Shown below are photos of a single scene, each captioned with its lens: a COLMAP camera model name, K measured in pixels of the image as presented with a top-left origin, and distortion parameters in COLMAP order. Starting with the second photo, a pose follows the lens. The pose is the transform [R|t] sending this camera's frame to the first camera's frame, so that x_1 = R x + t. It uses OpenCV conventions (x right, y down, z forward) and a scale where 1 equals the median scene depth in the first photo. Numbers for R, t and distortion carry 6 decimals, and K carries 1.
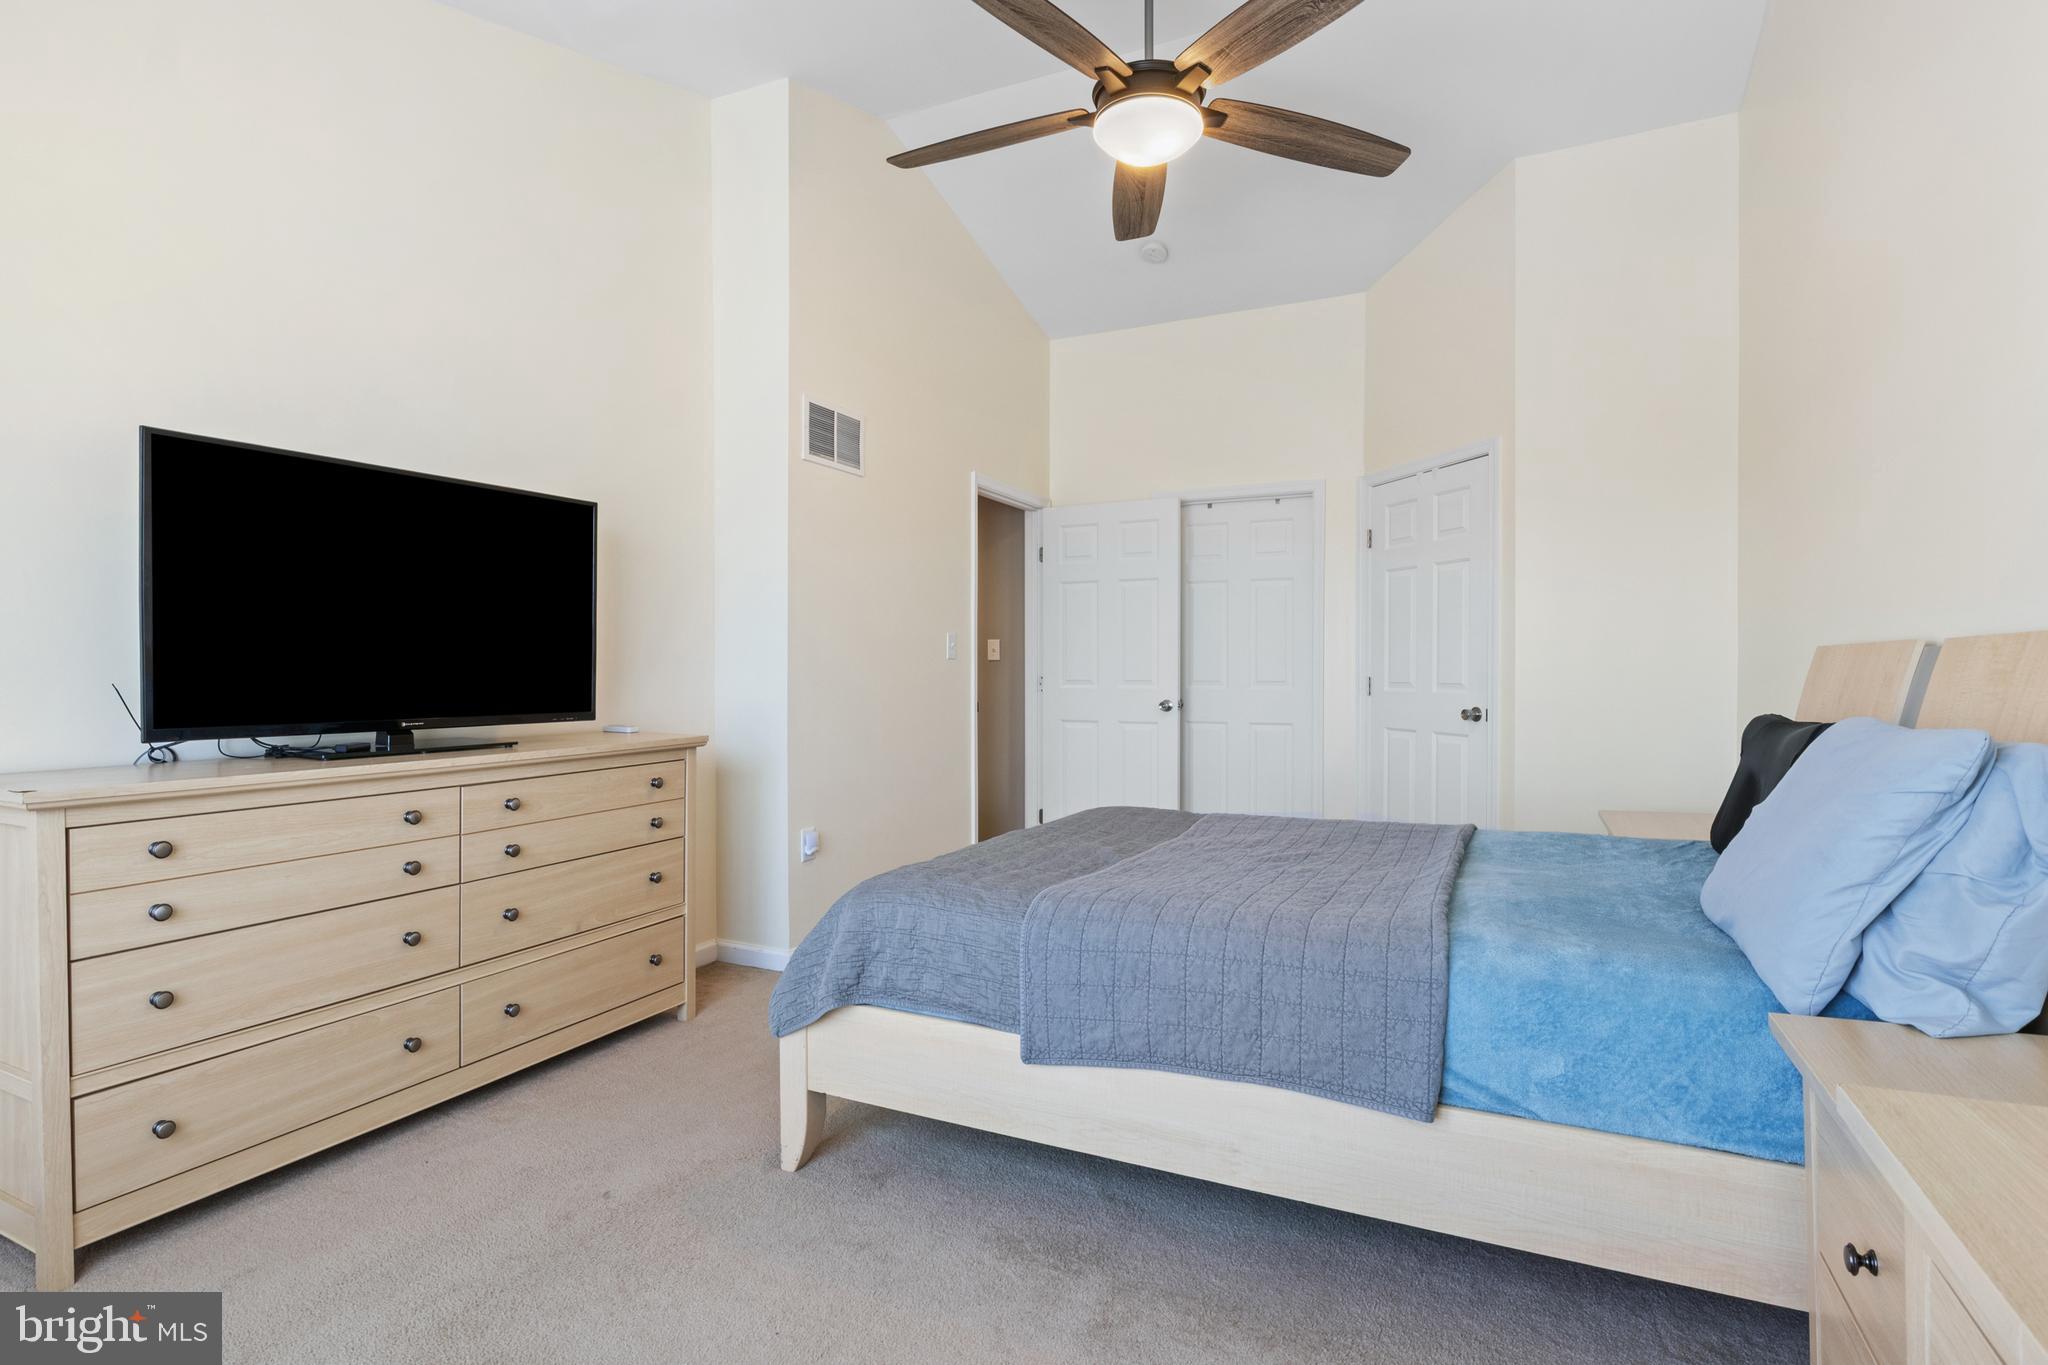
lens RADIAL K [[1030.0, 0, 1026.0], [0, 1030.0, 678.4], [0, 0, 1]] dist [-0.006657, 0.000555]
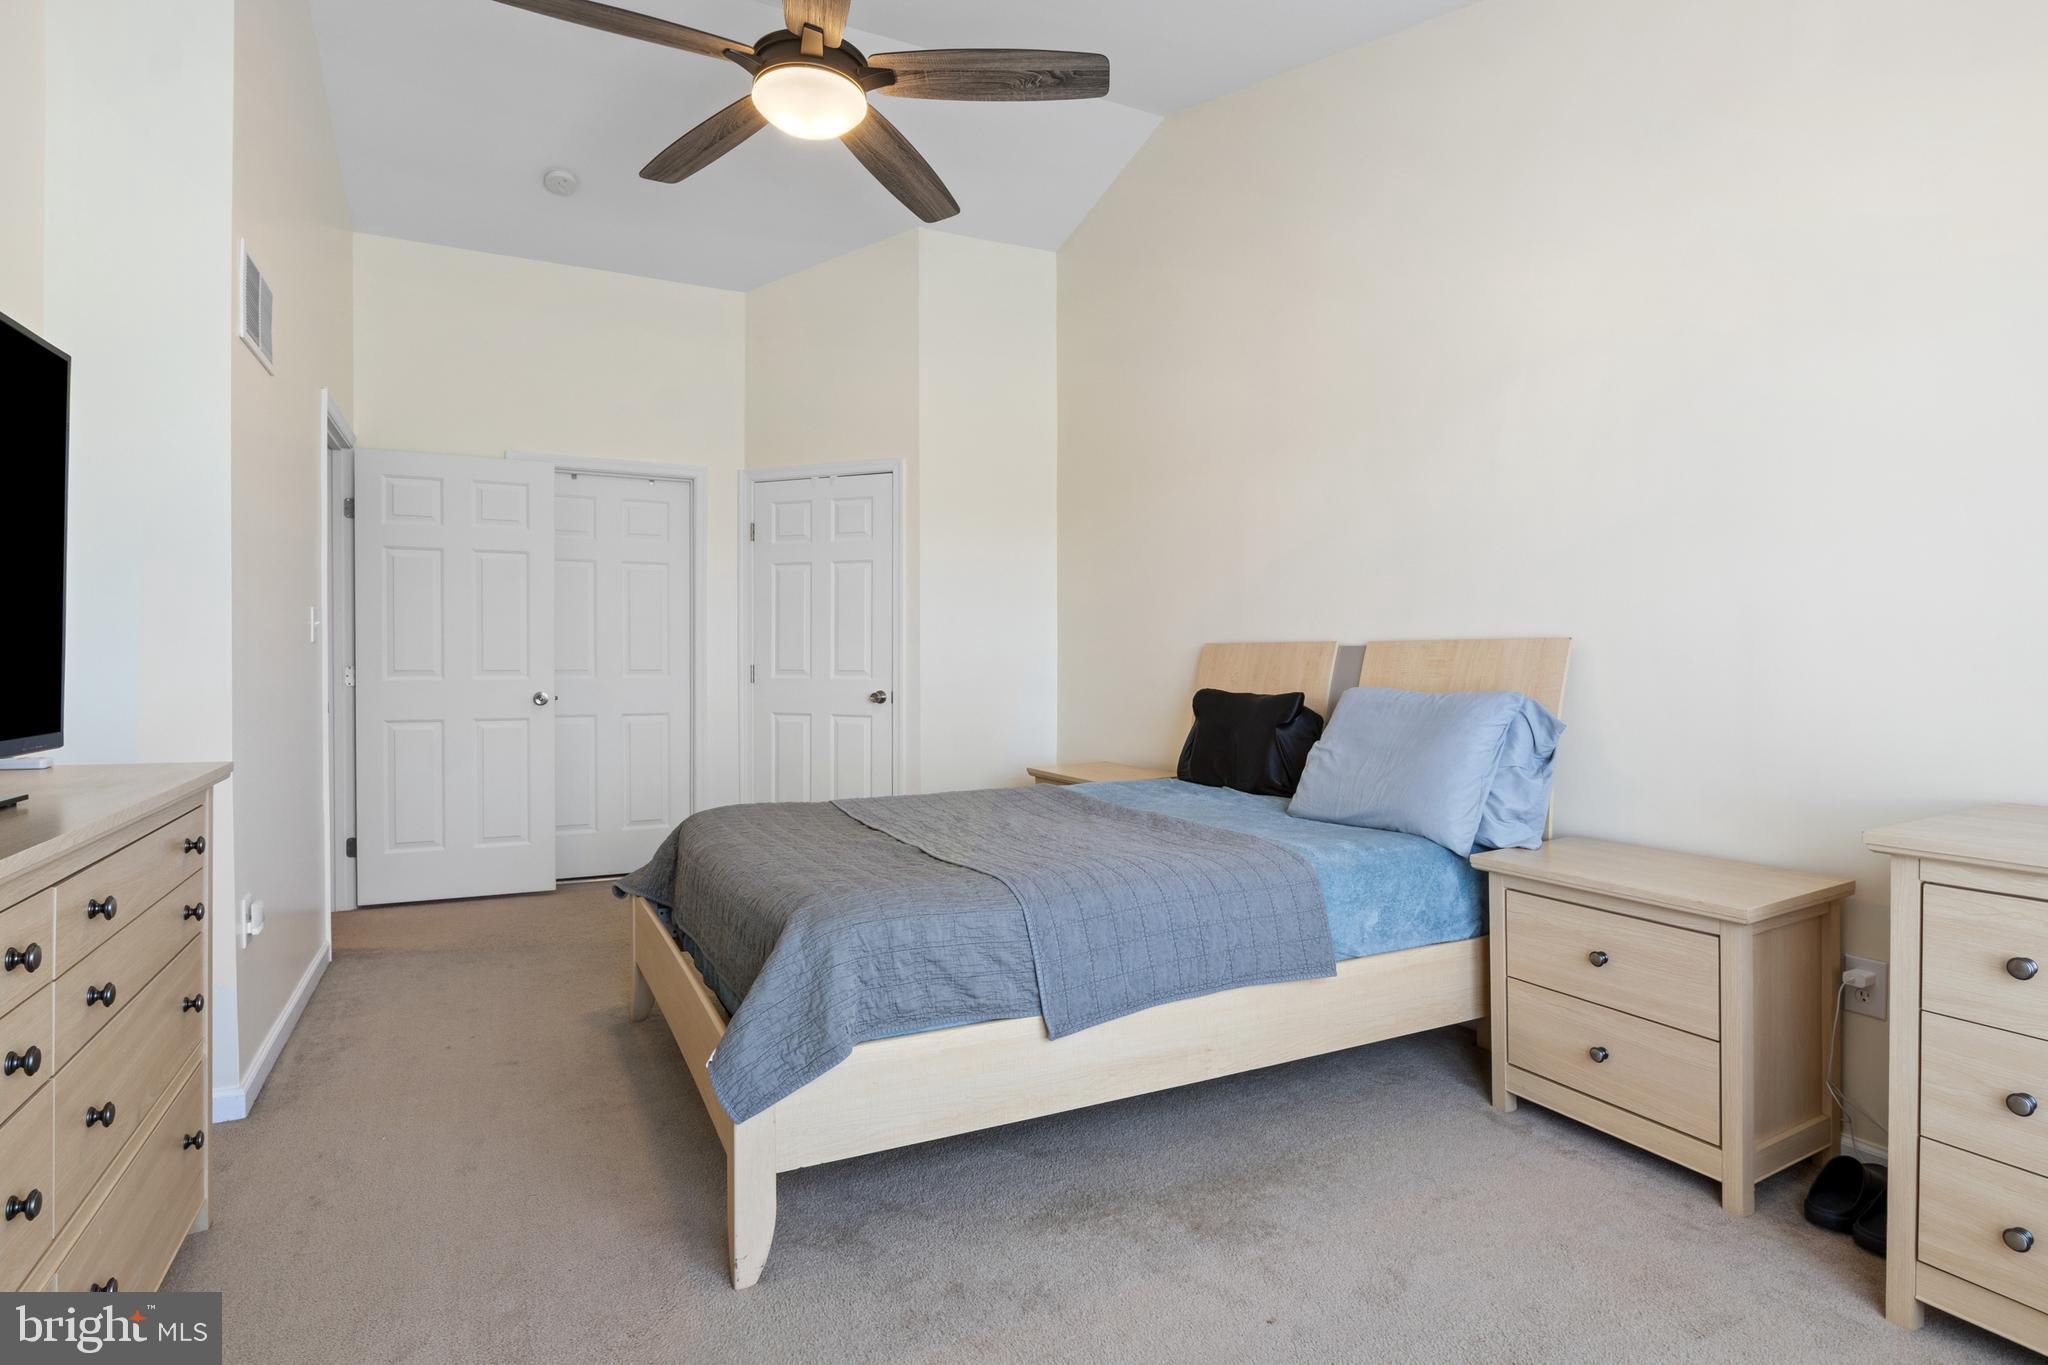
lens RADIAL K [[1030.0, 0, 1016.7], [0, 1030.0, 666.5], [0, 0, 1]] dist [-0.006657, 0.000555]
pose [[0.607931, -0.004764, 0.793976, -0.544423], [0.004129, 0.999987, 0.002839, -0.002531], [-0.793979, 0.001552, 0.607943, 0.258823]]
